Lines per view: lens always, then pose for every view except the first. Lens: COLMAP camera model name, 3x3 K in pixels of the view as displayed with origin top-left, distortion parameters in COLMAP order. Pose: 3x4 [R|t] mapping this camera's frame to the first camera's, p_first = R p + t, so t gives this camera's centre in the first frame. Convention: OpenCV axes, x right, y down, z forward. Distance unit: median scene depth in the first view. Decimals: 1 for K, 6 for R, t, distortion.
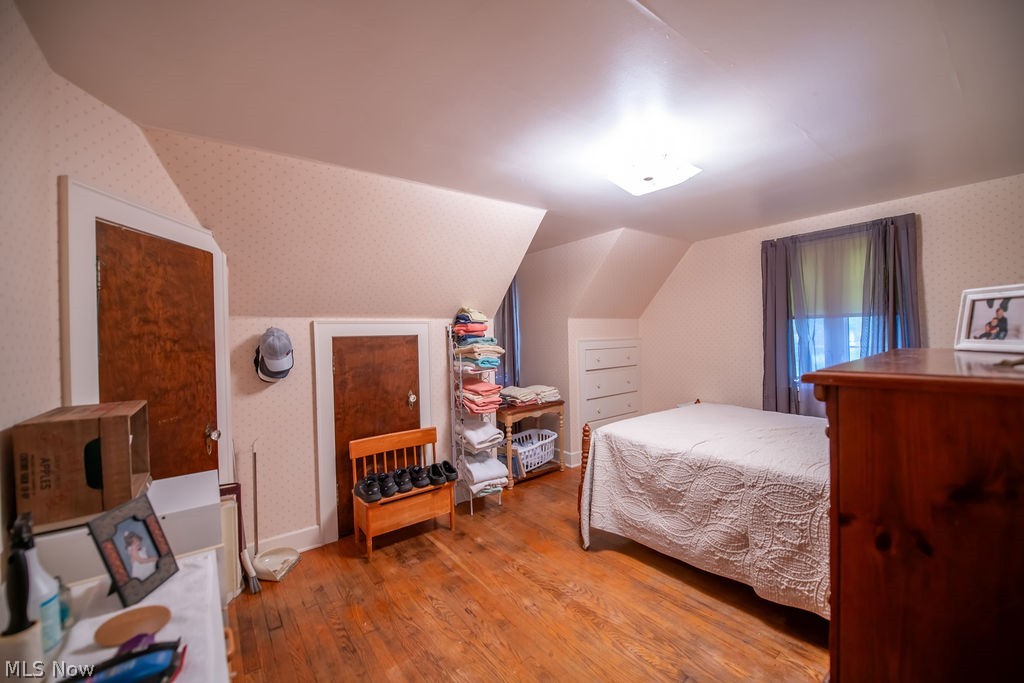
lens RADIAL K [[408.3, 0, 514.5], [0, 408.3, 337.0], [0, 0, 1]] dist [-0.011355, -0.000208]
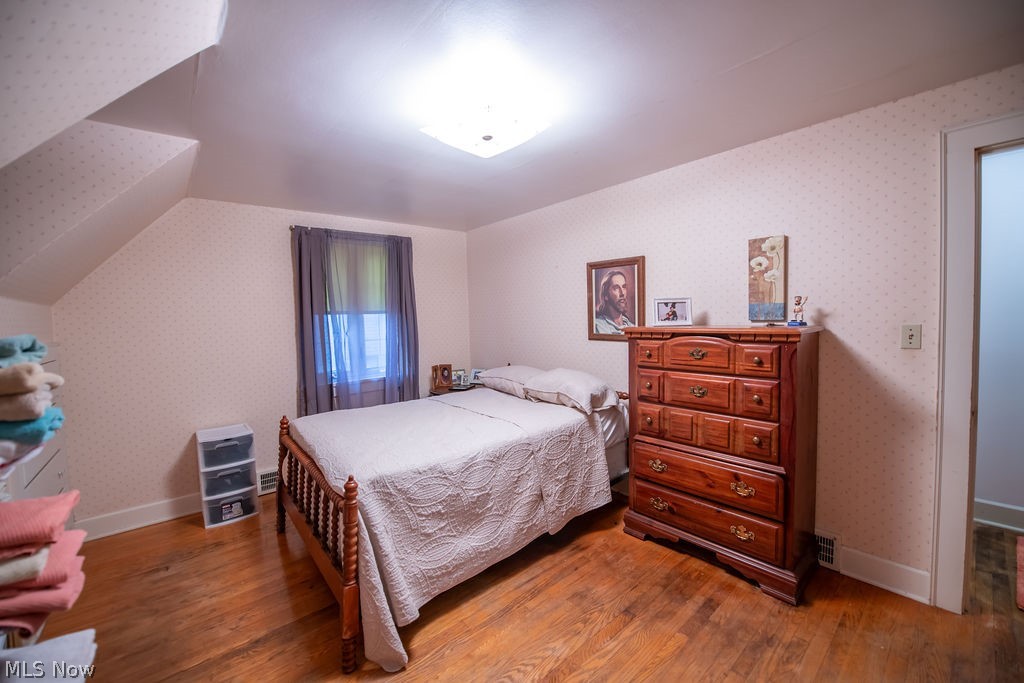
lens RADIAL K [[408.3, 0, 514.5], [0, 408.3, 337.0], [0, 0, 1]] dist [-0.011355, -0.000208]
pose [[-0.055773, -0.019181, 0.998259, -0.525731], [0.035182, 0.999157, 0.021164, 0.009345], [-0.997823, 0.036301, -0.055052, 0.999244]]
